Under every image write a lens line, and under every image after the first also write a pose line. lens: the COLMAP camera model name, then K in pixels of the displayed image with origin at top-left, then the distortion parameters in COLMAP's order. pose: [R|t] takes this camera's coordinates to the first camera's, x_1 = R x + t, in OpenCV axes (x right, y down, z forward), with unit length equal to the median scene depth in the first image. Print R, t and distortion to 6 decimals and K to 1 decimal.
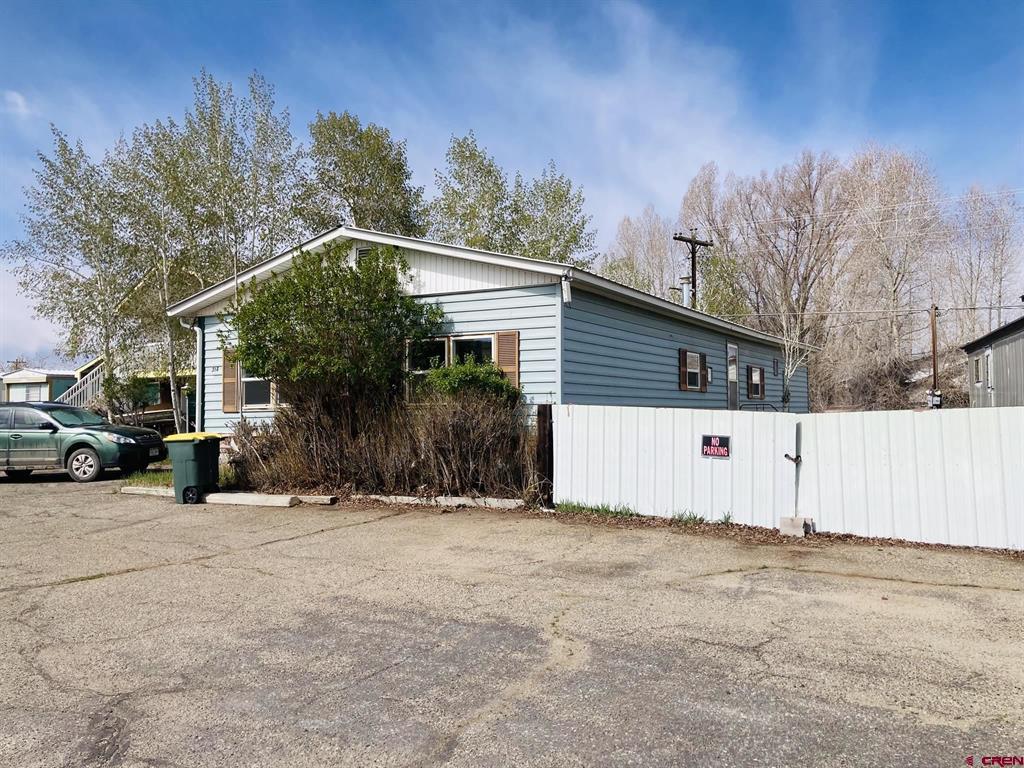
lens RADIAL K [[854.4, 0, 512.6], [0, 854.4, 382.5], [0, 0, 1]] dist [0.020470, -0.032659]
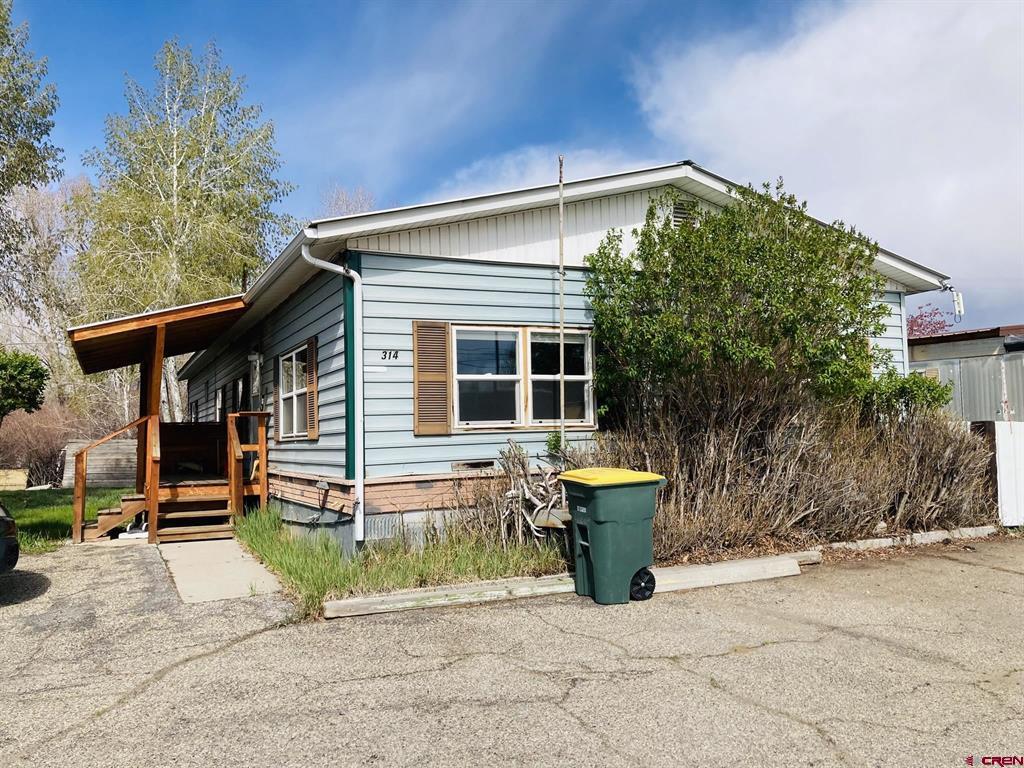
lens RADIAL K [[854.4, 0, 511.8], [0, 854.4, 386.3], [0, 0, 1]] dist [0.020470, -0.032659]
pose [[0.577500, 0.048418, 0.814953, -0.768502], [-0.013432, 0.998668, -0.049814, 0.031009], [-0.816280, 0.017822, 0.577382, 0.658799]]
